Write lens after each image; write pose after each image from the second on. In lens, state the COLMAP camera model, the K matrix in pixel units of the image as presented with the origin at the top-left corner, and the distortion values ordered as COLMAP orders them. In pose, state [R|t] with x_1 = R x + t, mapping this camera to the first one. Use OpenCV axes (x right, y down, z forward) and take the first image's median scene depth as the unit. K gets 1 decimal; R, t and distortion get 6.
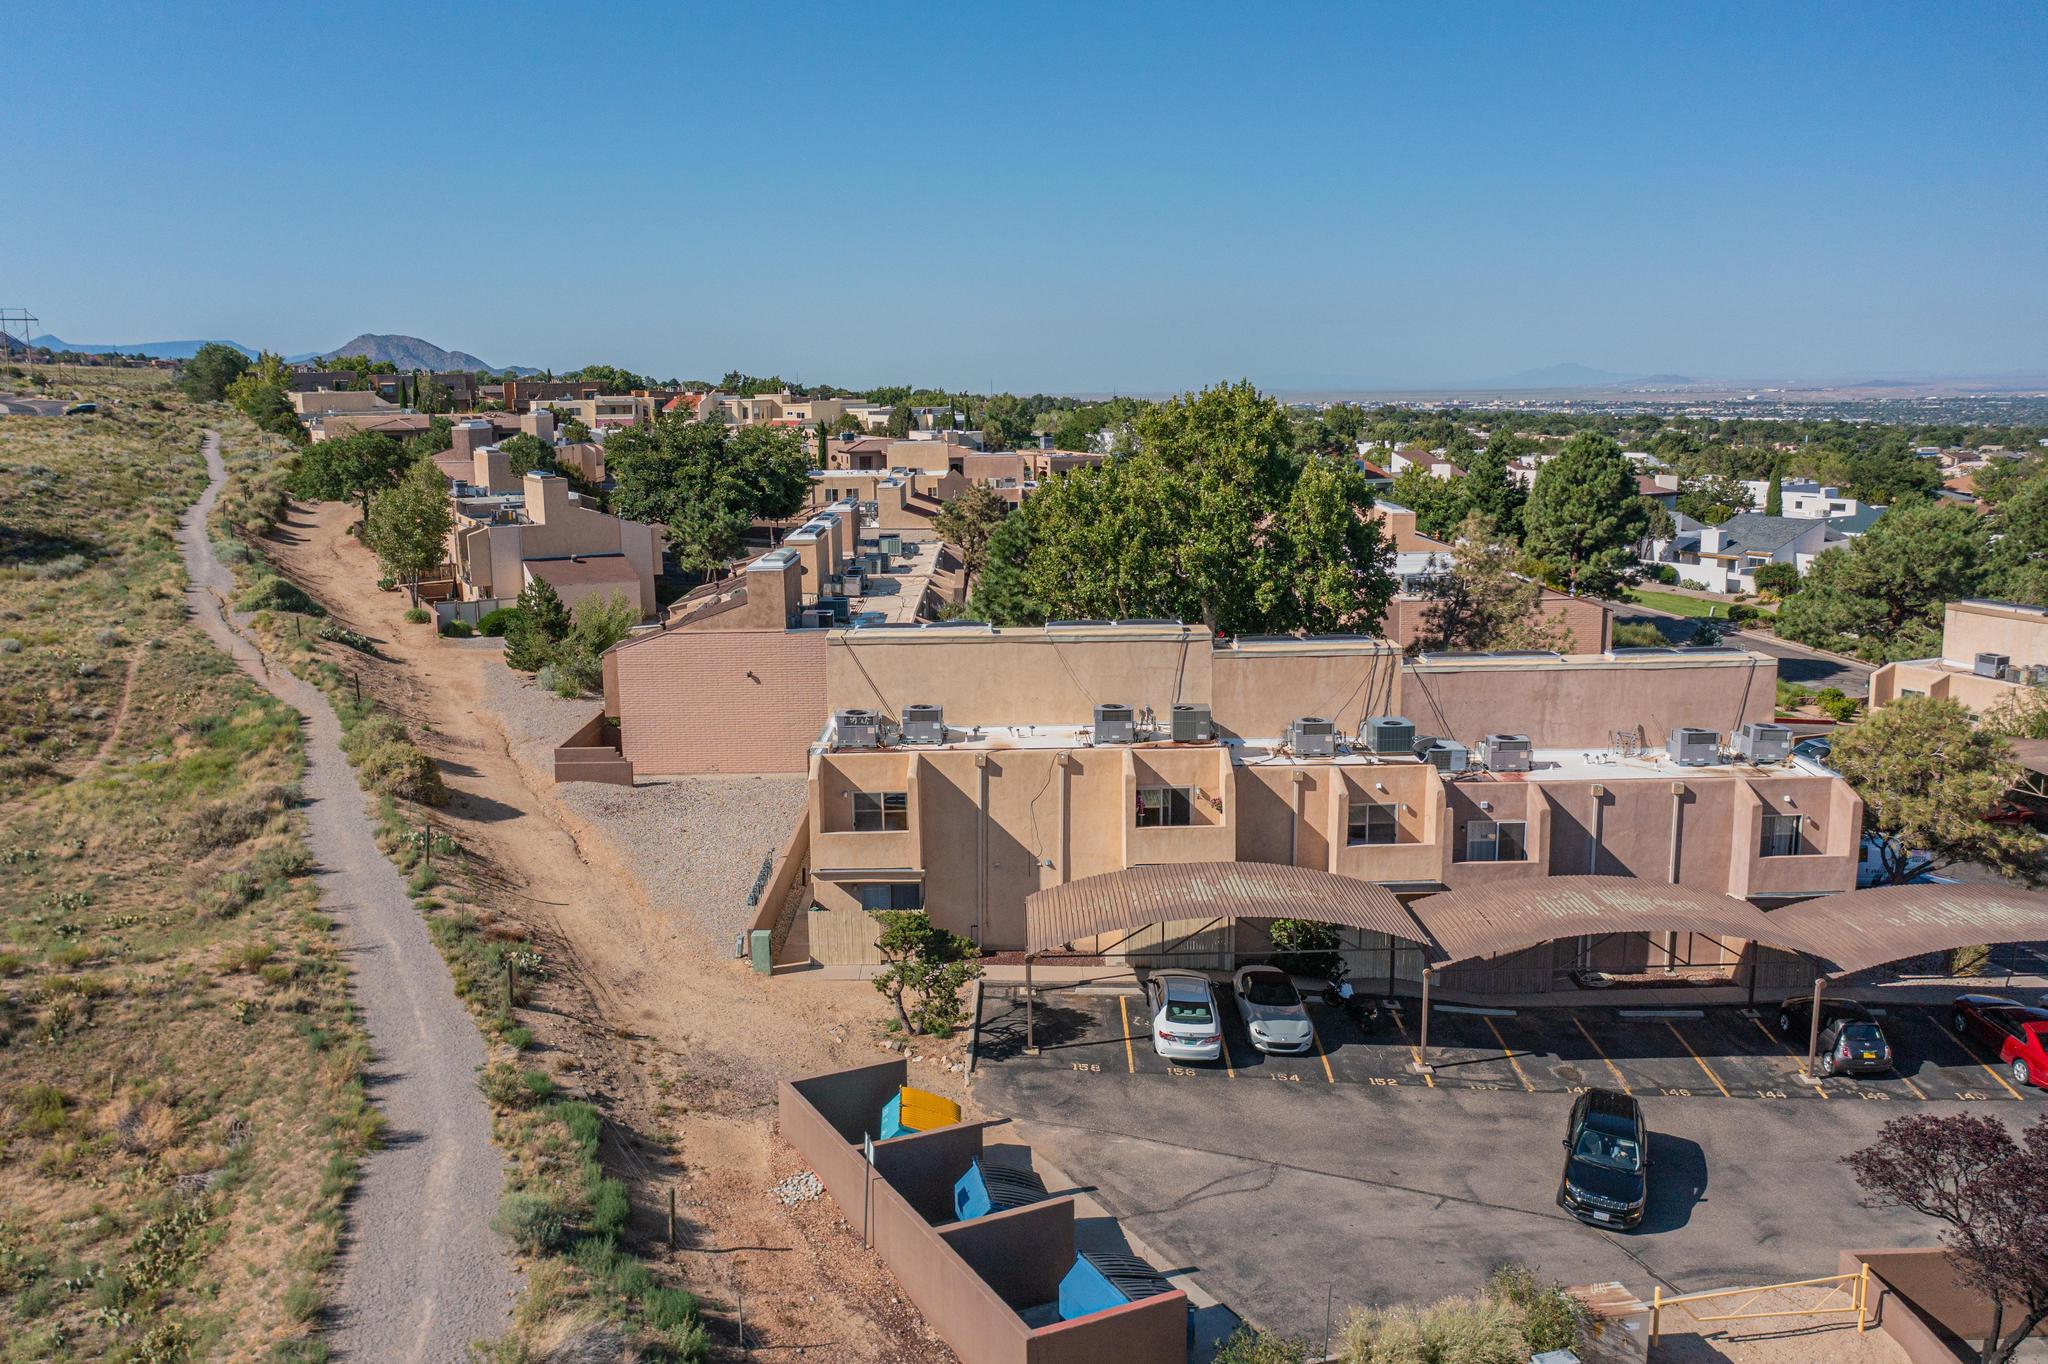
lens RADIAL K [[1588.0, 0, 1026.3], [0, 1588.0, 676.1], [0, 0, 1]] dist [-0.022988, 0.003732]
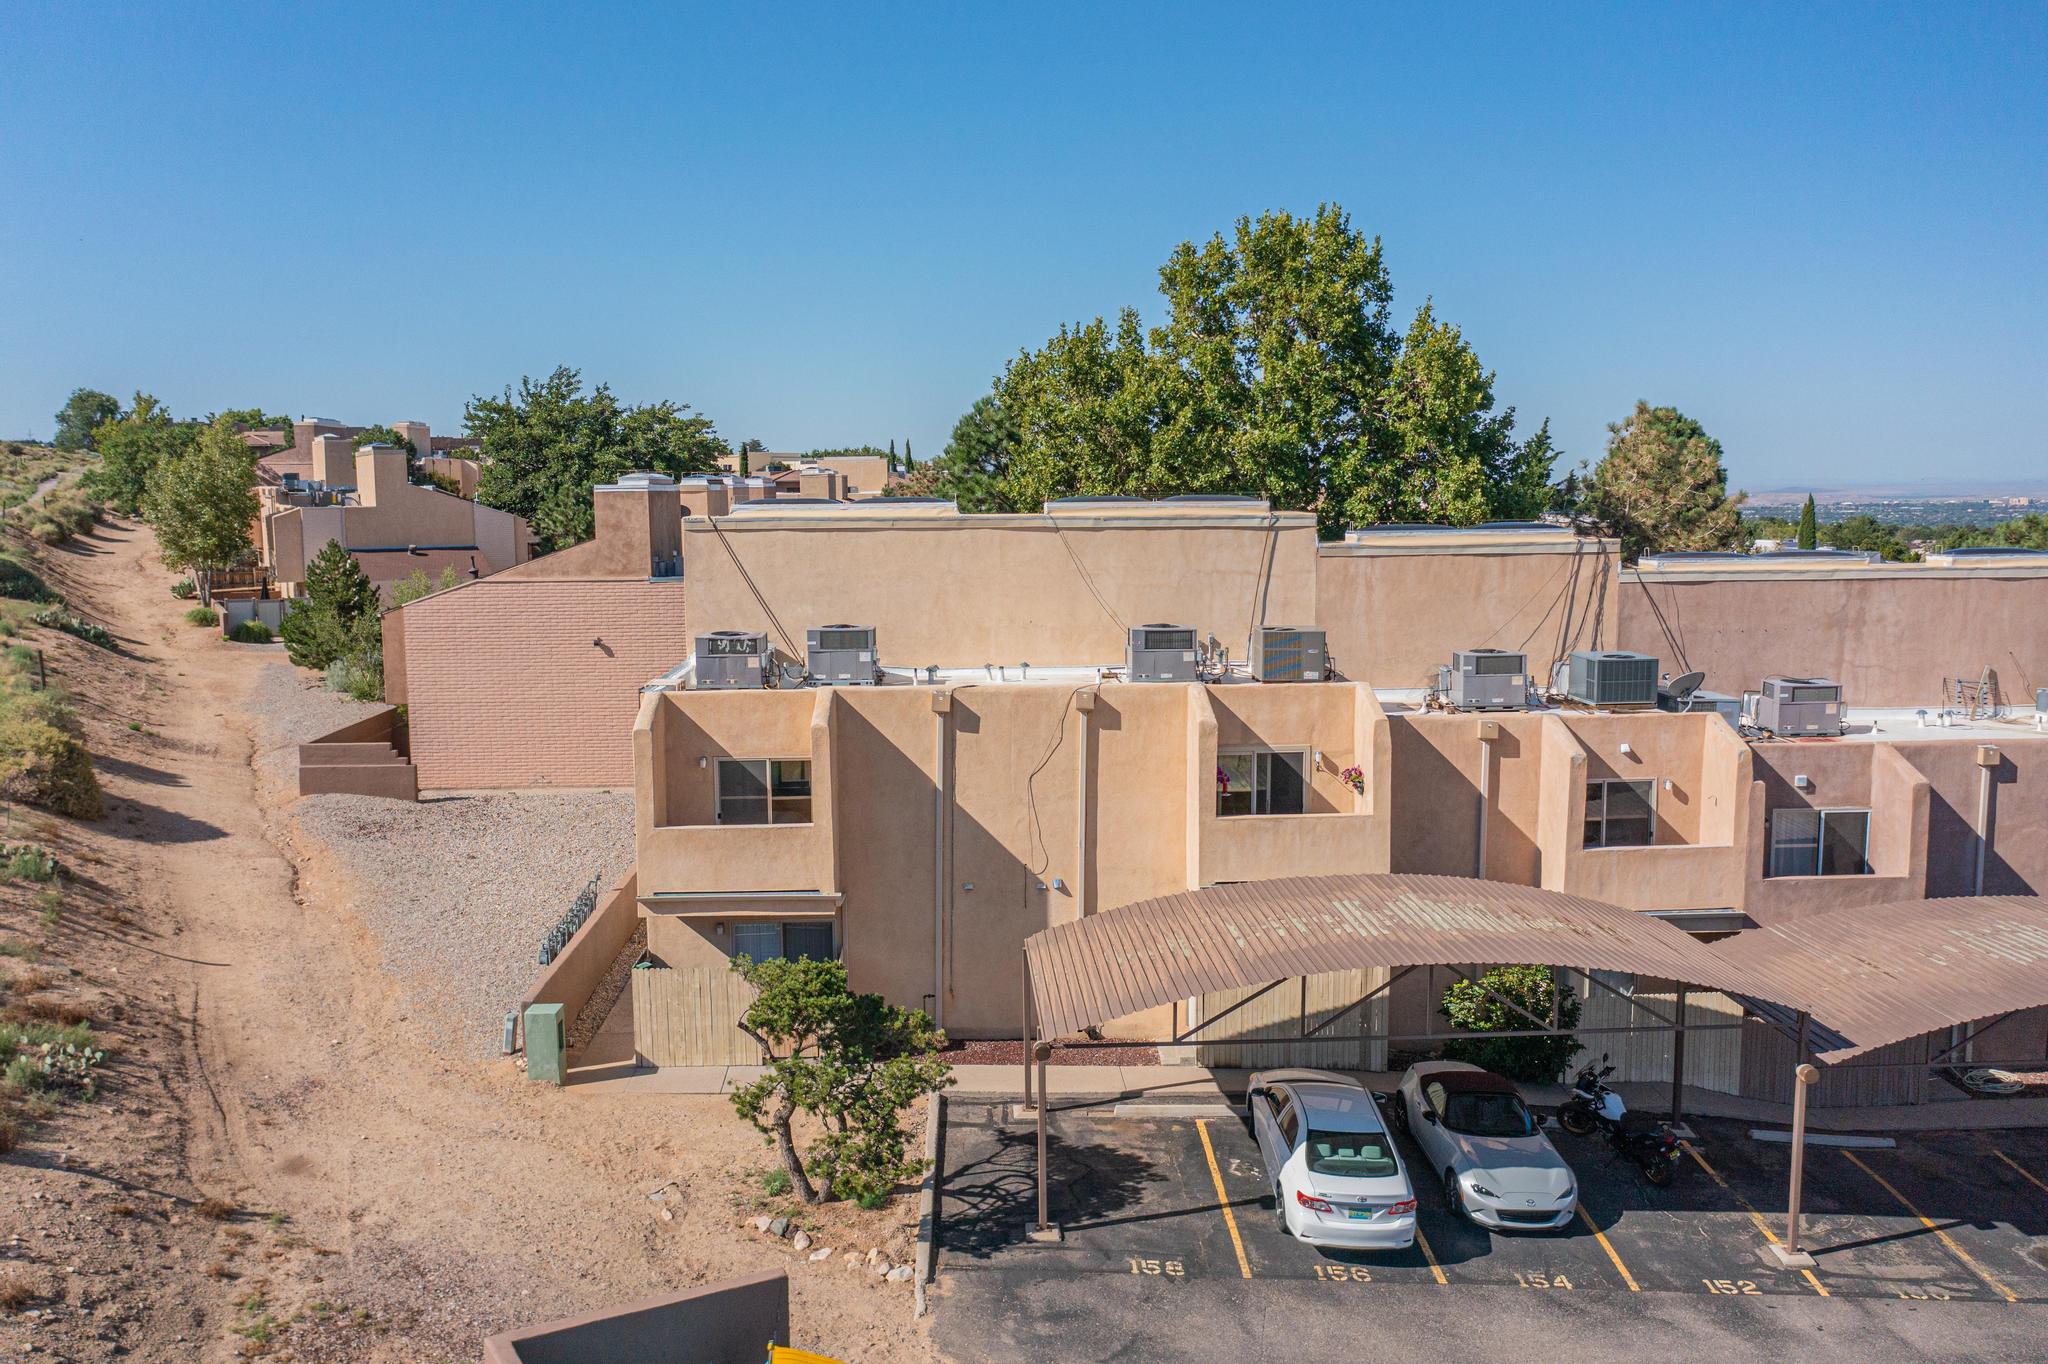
lens RADIAL K [[1588.0, 0, 1026.3], [0, 1588.0, 676.1], [0, 0, 1]] dist [-0.022988, 0.003732]
pose [[0.999236, 0.002406, 0.039009, -0.021245], [0.000046, 0.998031, -0.062727, 0.081833], [-0.039083, 0.062681, 0.997268, 0.440647]]
